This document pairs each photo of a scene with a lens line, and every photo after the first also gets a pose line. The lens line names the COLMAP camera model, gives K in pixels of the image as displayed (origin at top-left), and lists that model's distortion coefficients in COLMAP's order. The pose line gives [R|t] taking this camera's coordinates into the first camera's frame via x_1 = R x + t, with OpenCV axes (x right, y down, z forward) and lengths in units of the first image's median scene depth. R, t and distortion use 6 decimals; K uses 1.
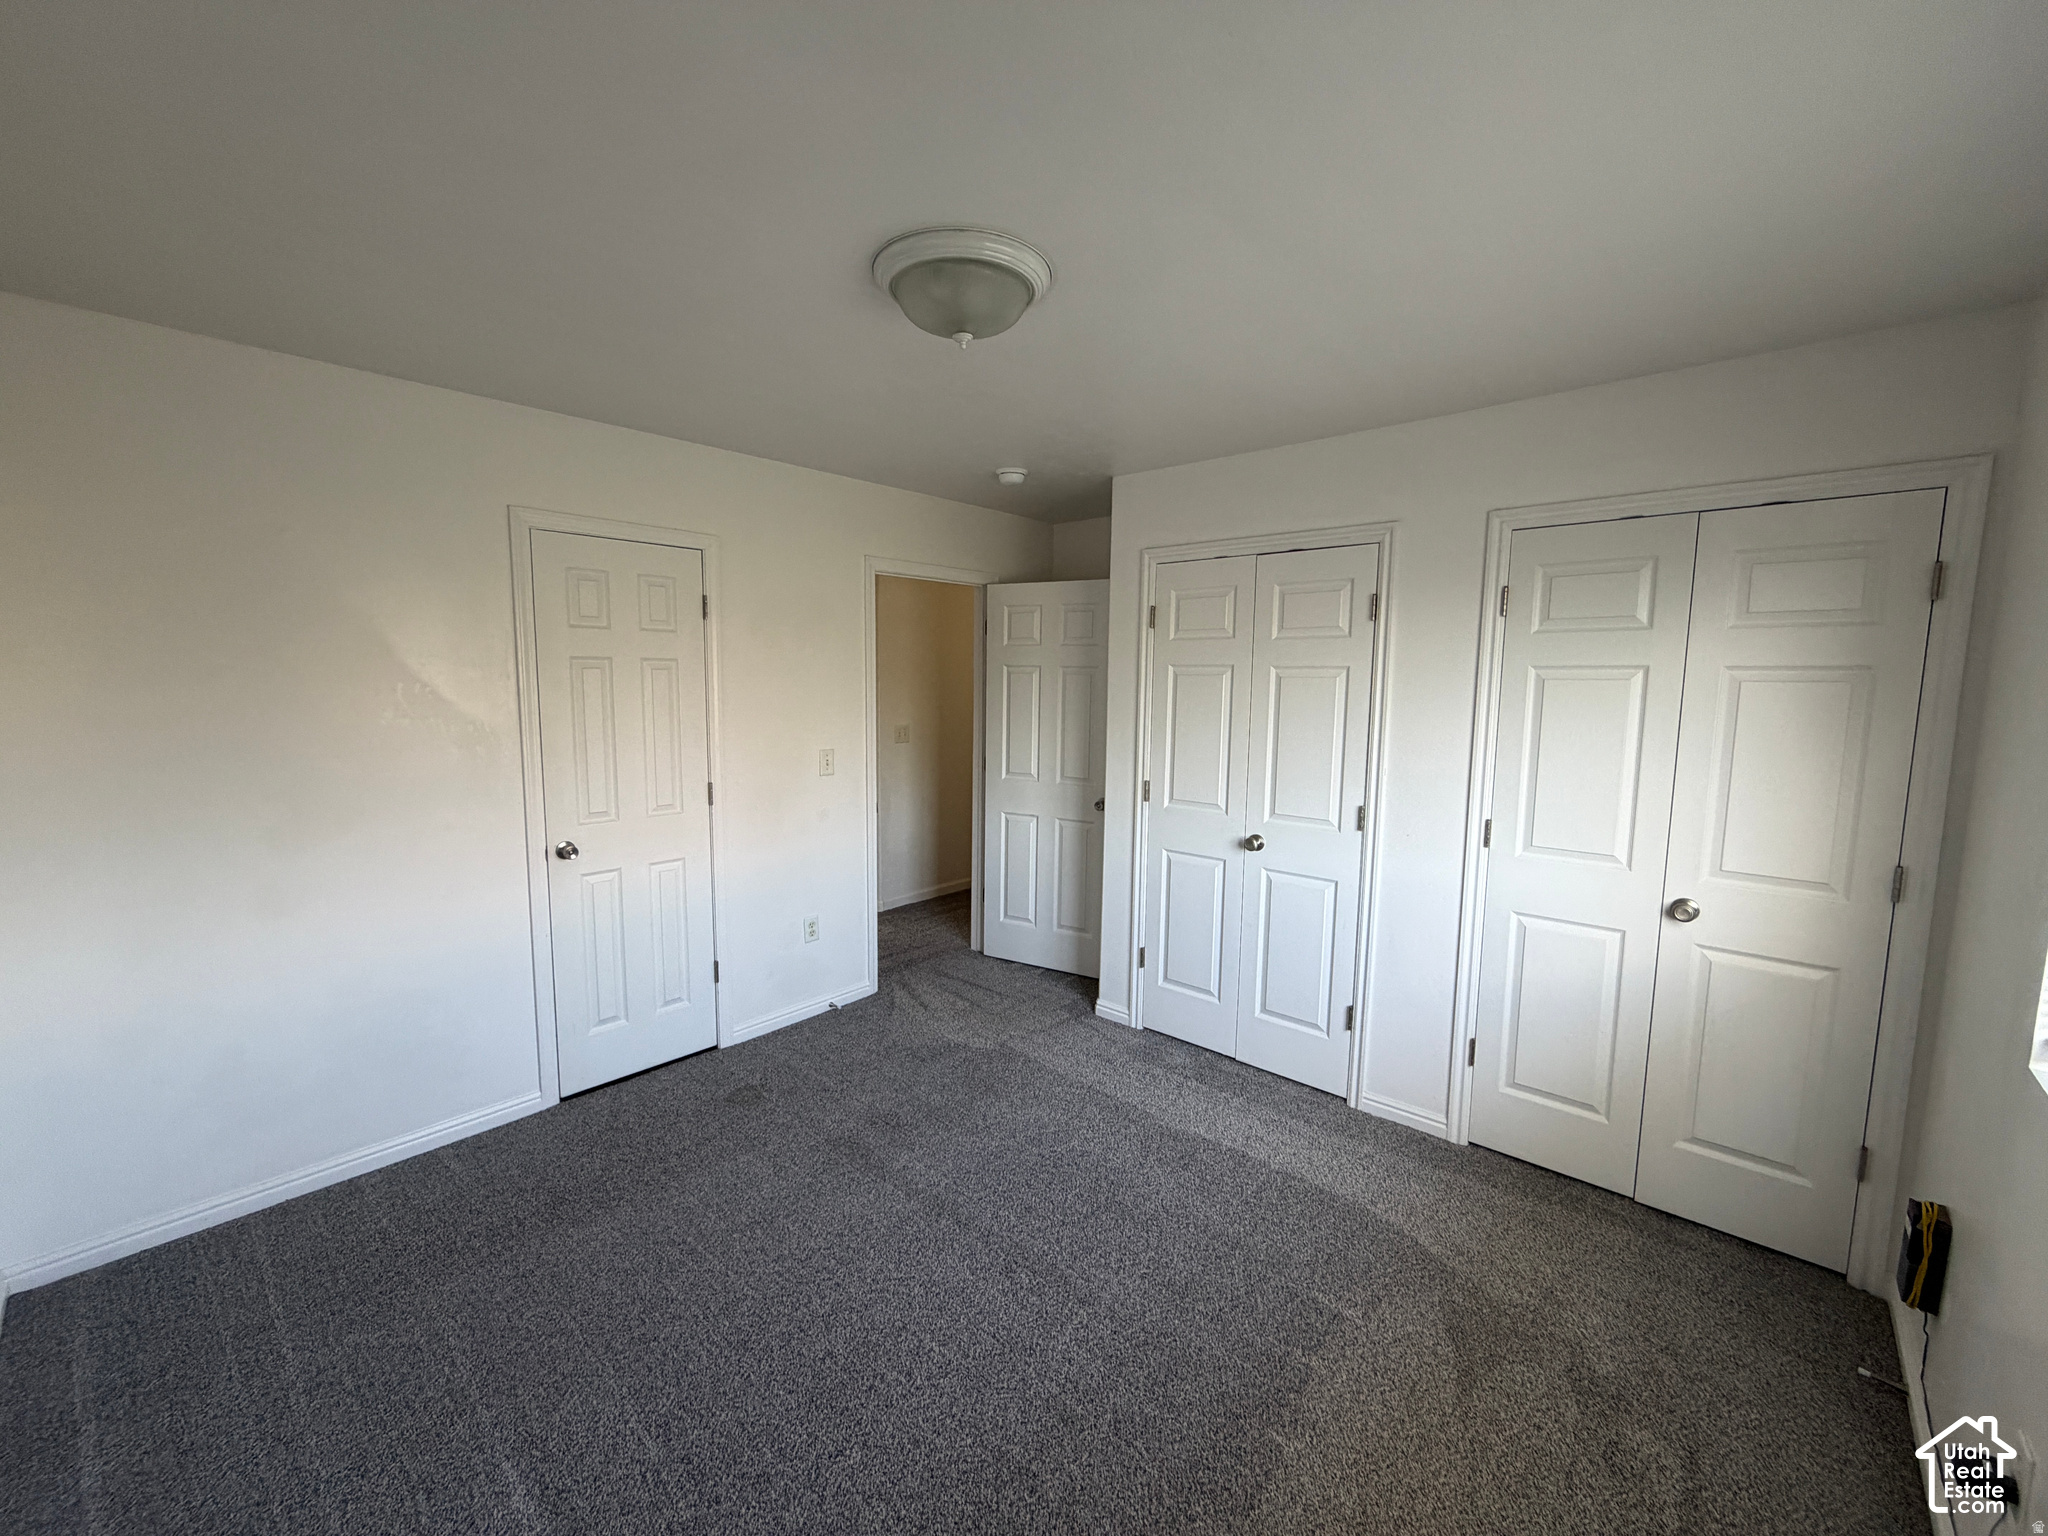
lens RADIAL K [[816.8, 0, 1015.9], [0, 816.8, 767.8], [0, 0, 1]] dist [0.000906, -0.000343]
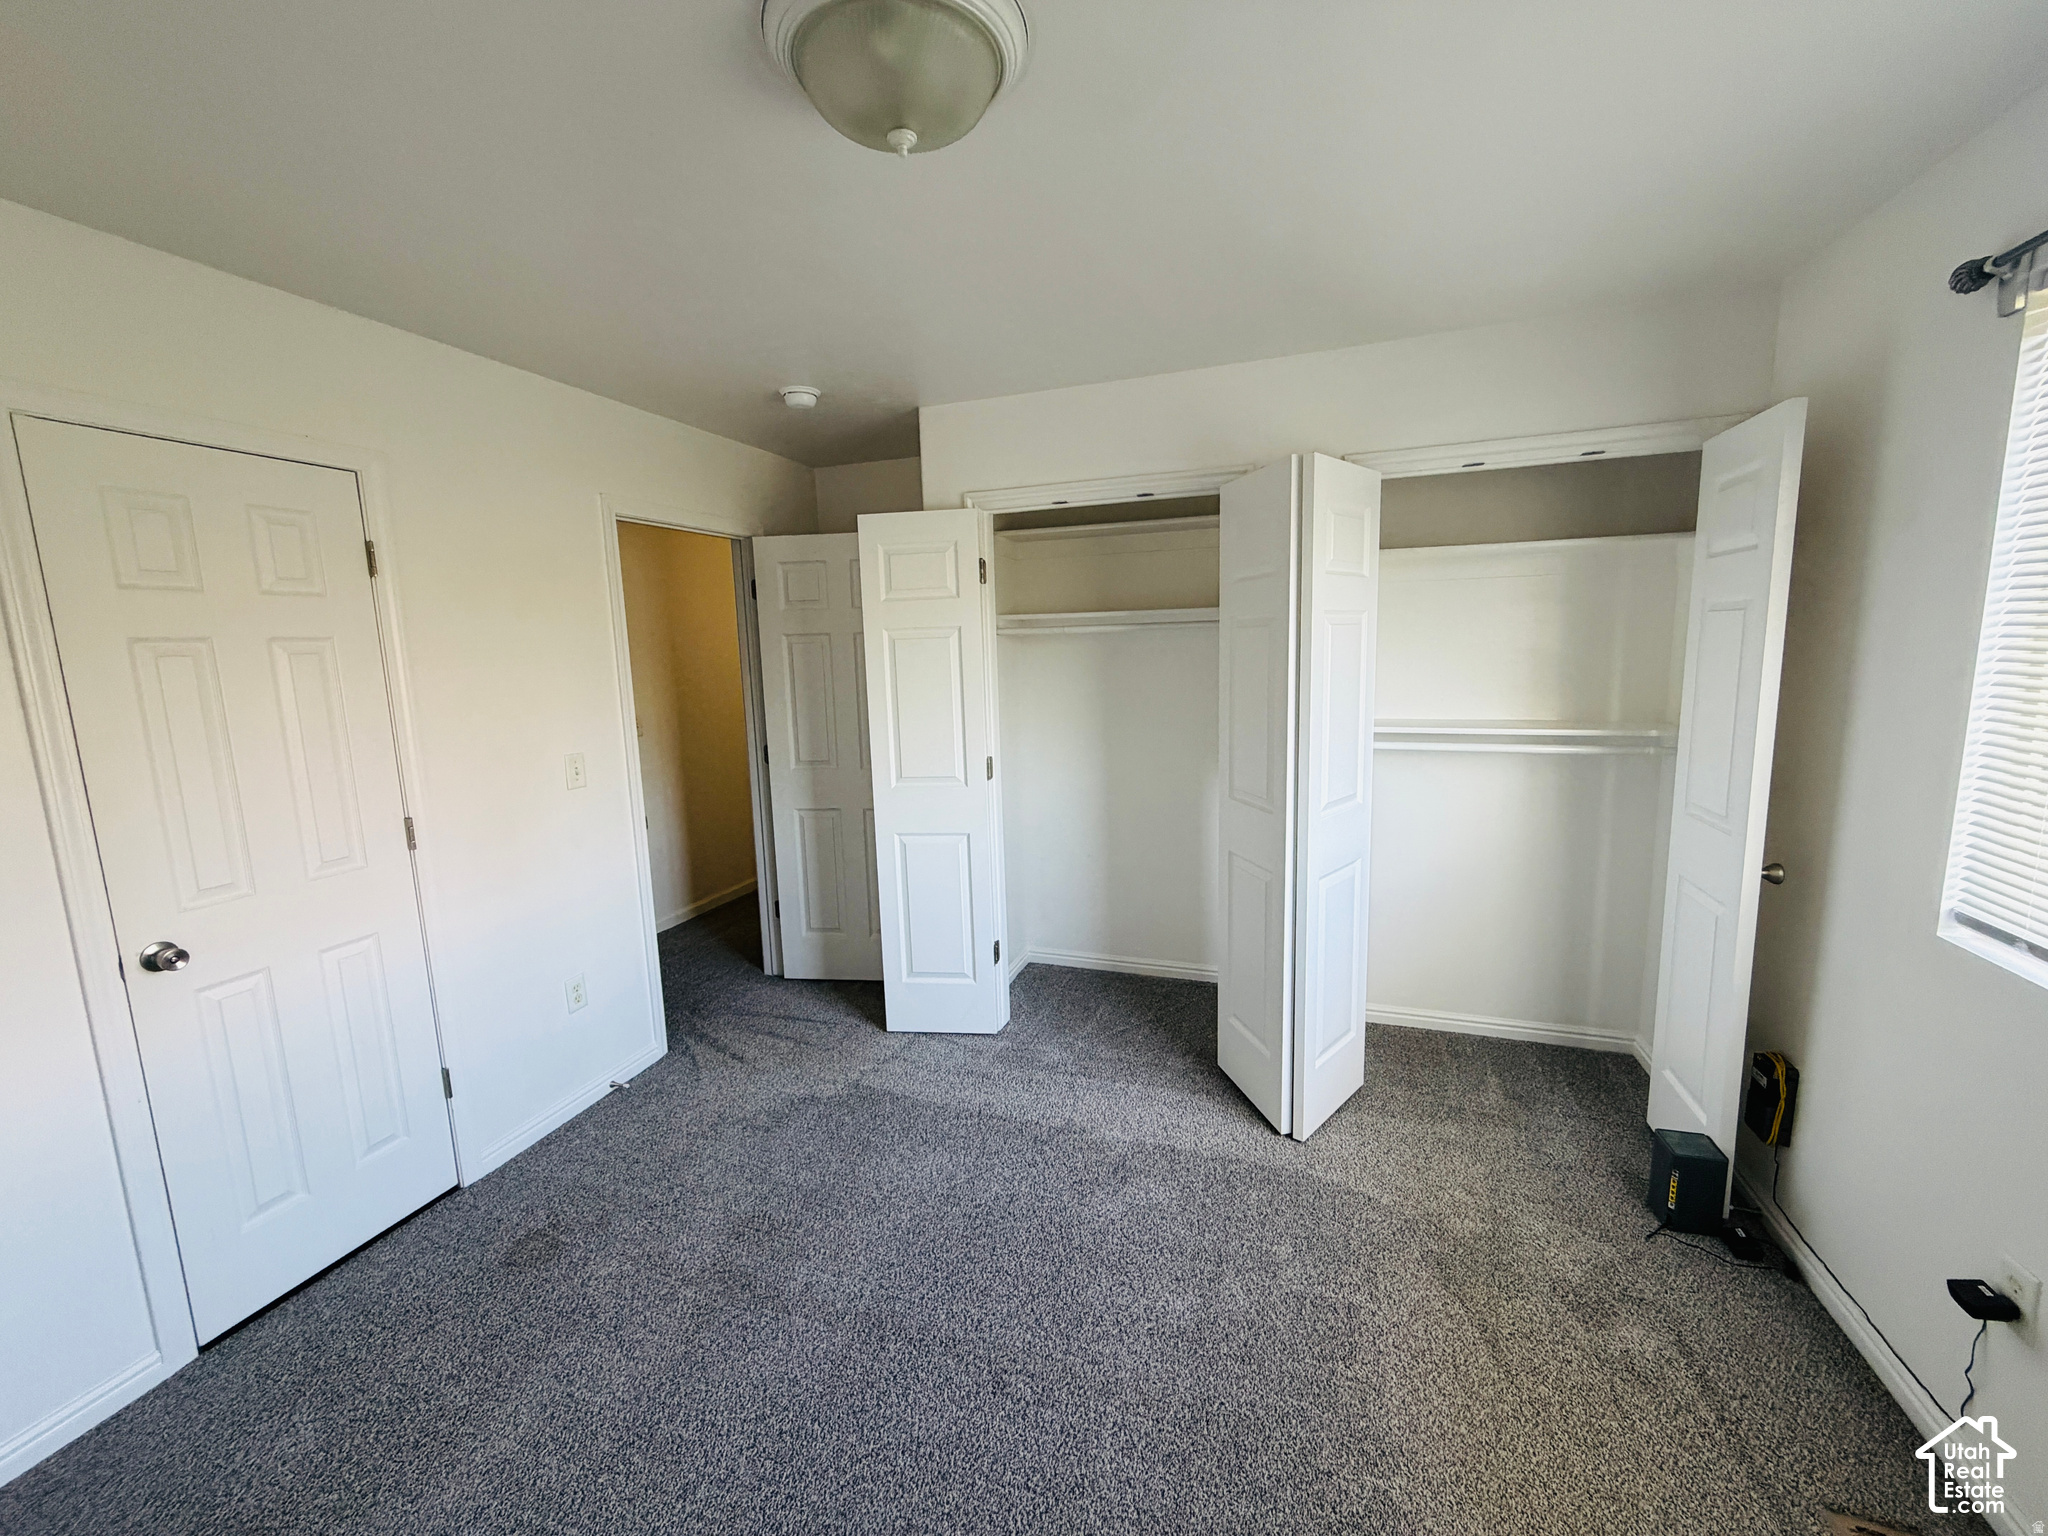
lens RADIAL K [[816.8, 0, 1015.9], [0, 816.8, 767.8], [0, 0, 1]] dist [0.000906, -0.000343]
pose [[0.924051, -0.096179, 0.369972, -0.147614], [0.084369, 0.995277, 0.048013, -0.012667], [-0.372842, -0.013152, 0.927802, 0.168482]]
